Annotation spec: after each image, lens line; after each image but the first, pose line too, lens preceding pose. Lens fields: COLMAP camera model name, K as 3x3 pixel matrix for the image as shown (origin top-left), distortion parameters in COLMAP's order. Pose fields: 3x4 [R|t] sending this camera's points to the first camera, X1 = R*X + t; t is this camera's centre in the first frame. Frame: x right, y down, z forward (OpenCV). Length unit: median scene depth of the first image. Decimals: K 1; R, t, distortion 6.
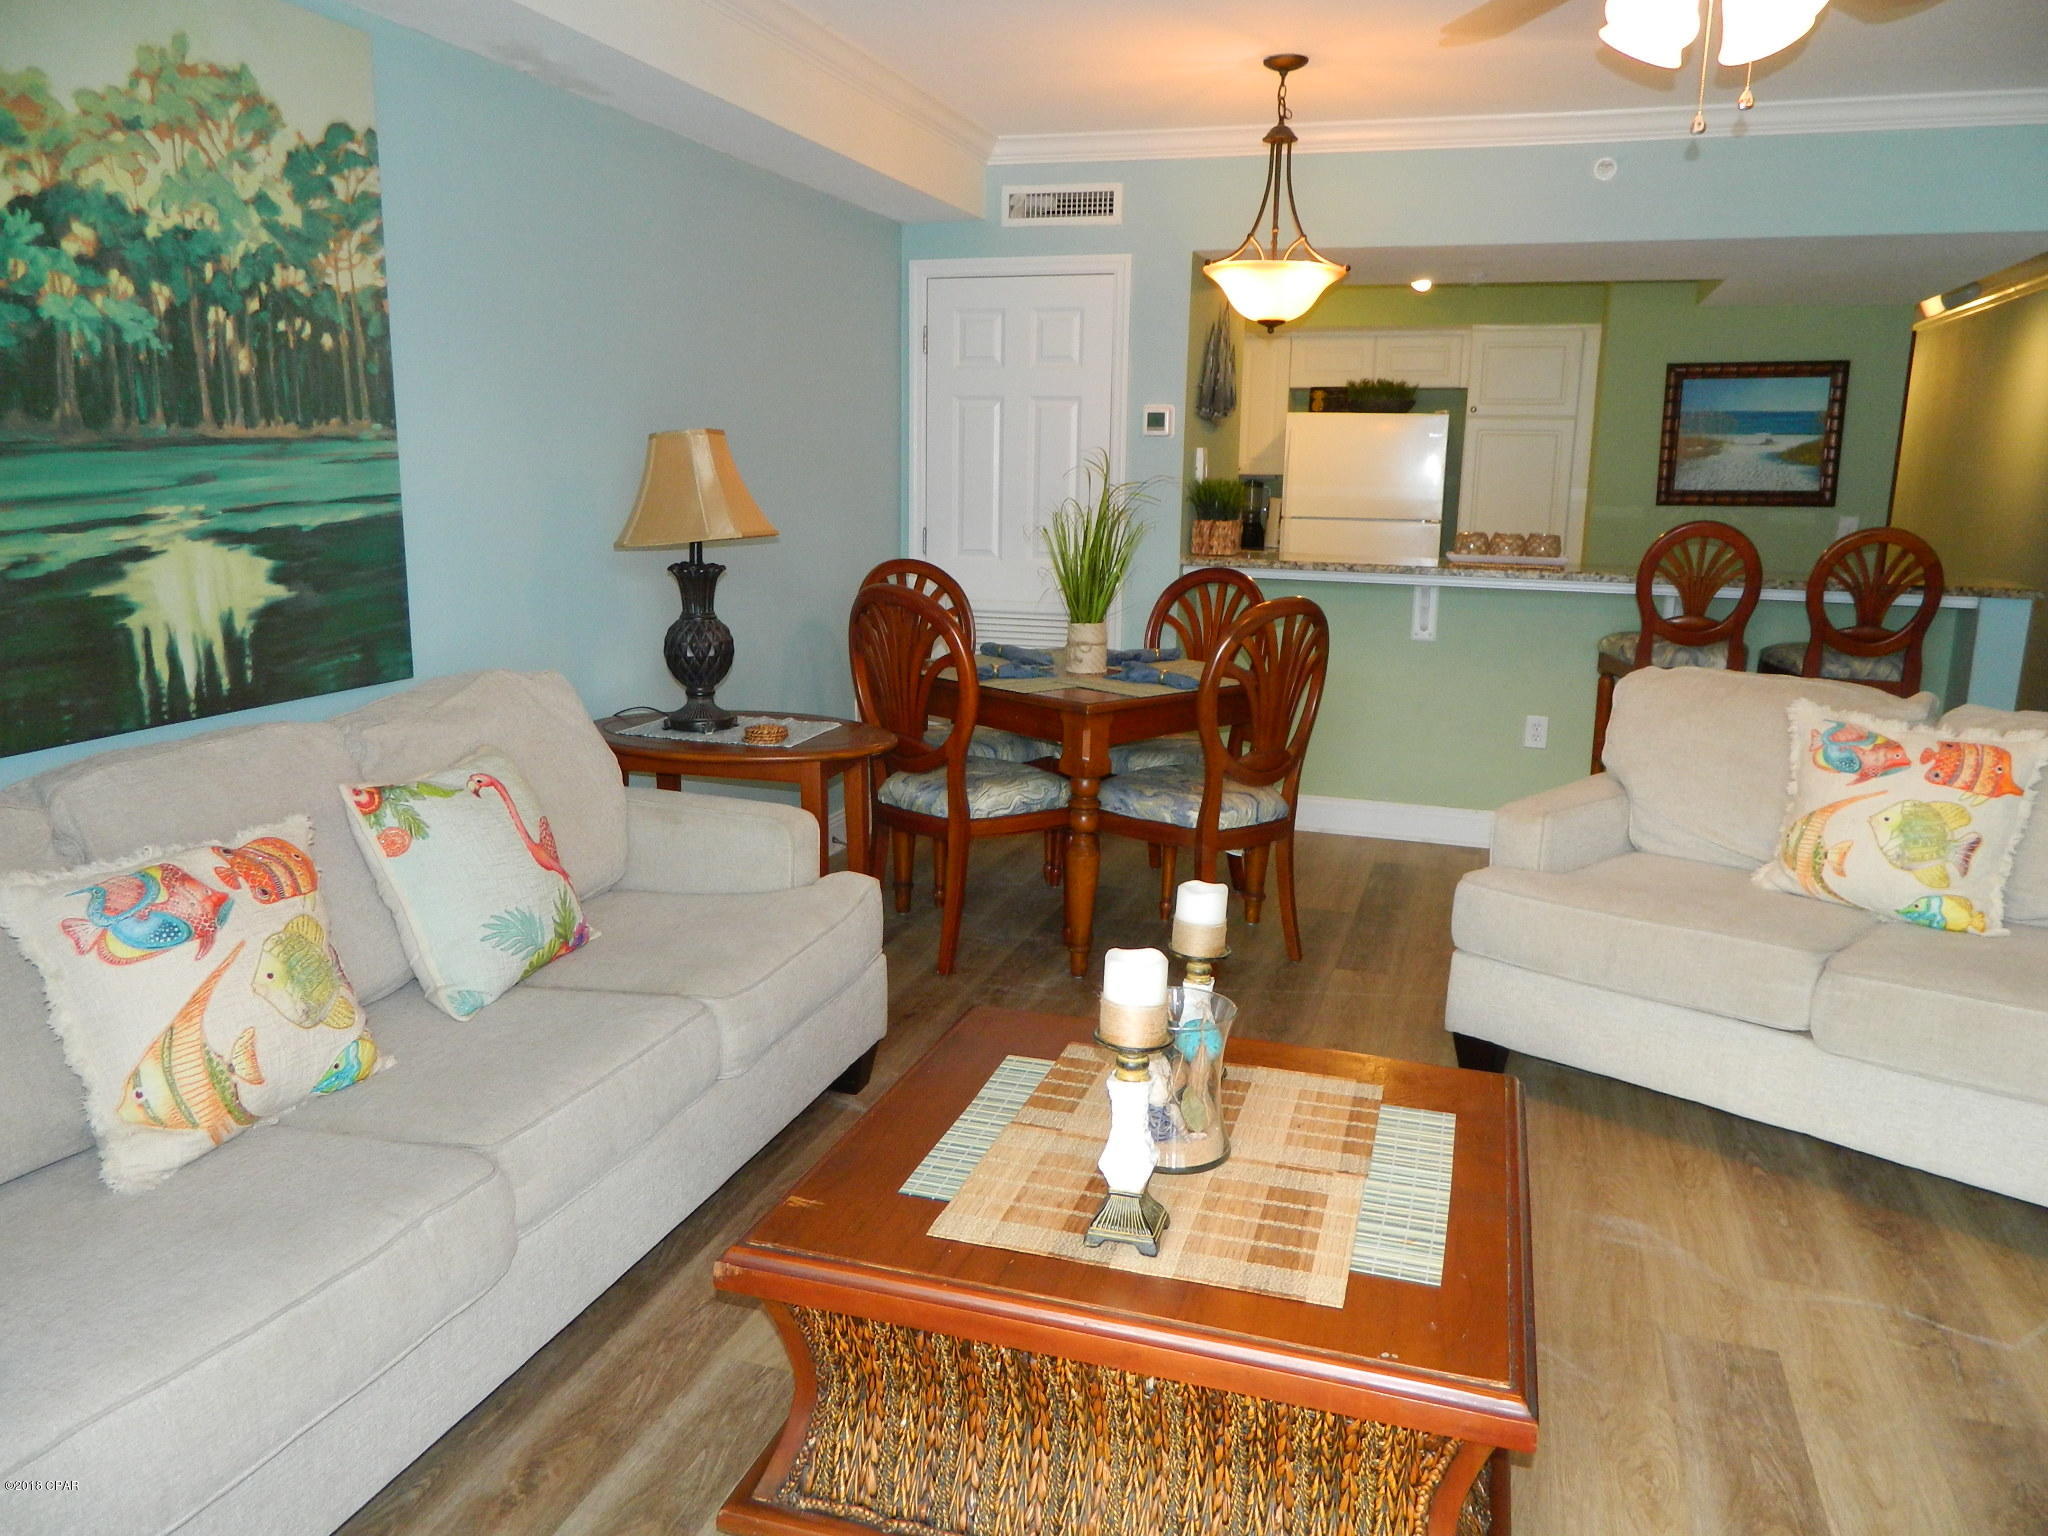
lens RADIAL K [[1511.3, 0, 1021.0], [0, 1511.3, 767.9], [0, 0, 1]] dist [0.004223, -0.007613]
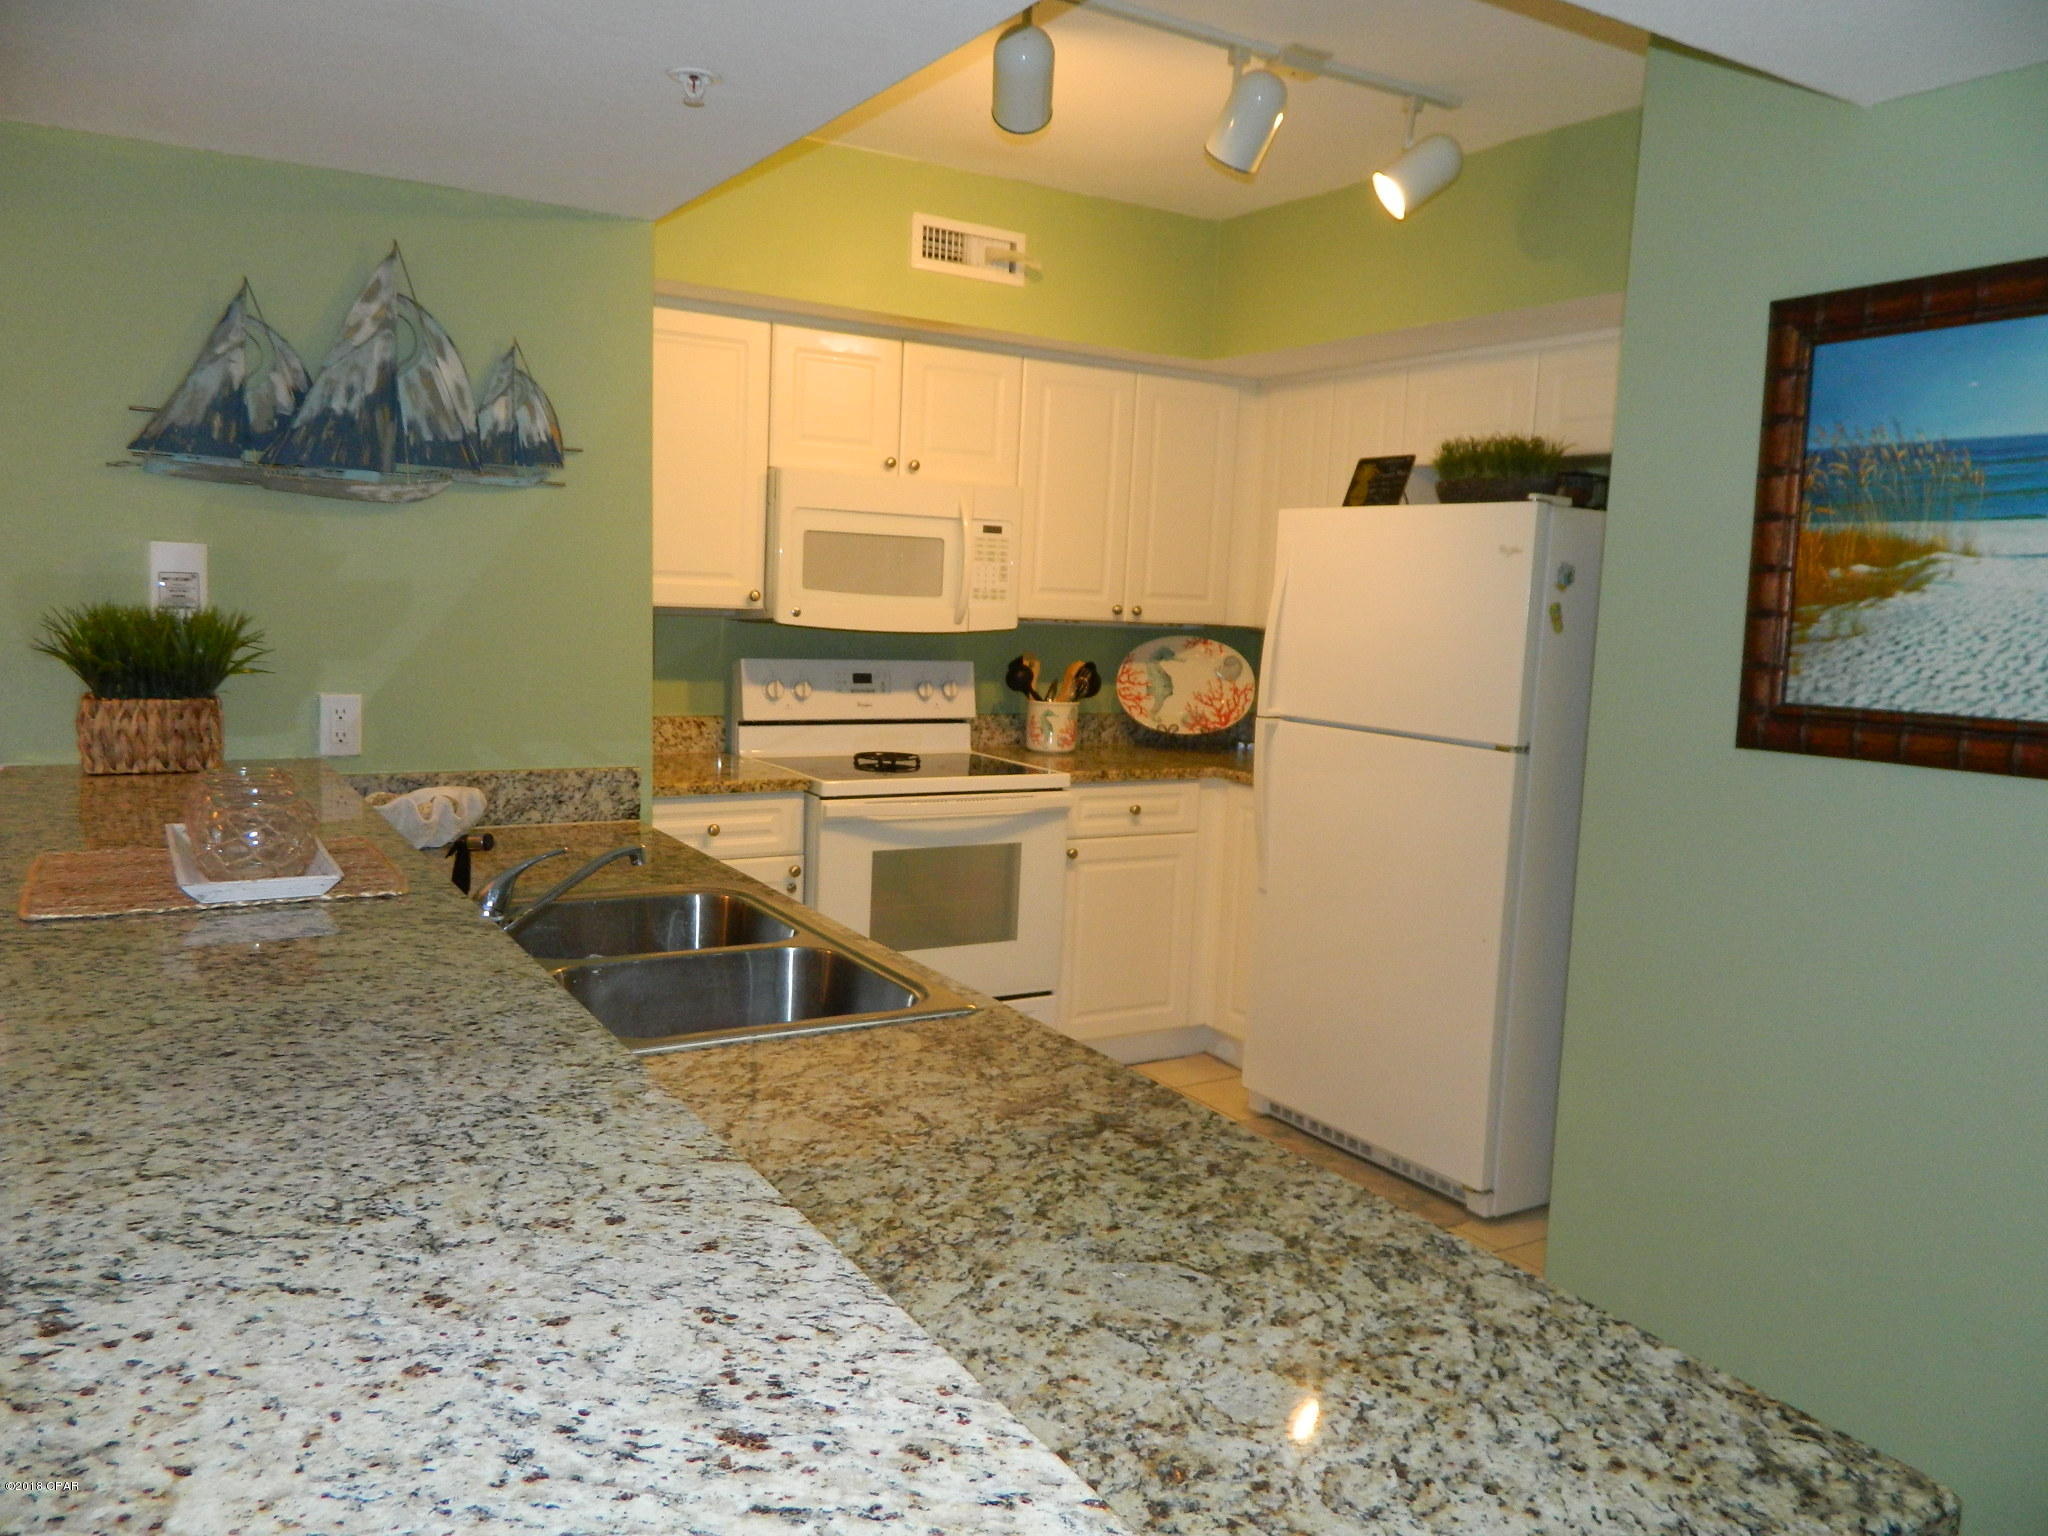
lens RADIAL K [[1511.3, 0, 1024.1], [0, 1511.3, 768.2], [0, 0, 1]] dist [0.004223, -0.007613]
pose [[0.757911, 0.099174, -0.644775, 0.520151], [-0.167959, 0.984722, -0.045968, -0.131428], [0.630365, 0.143135, 0.762989, 0.675501]]
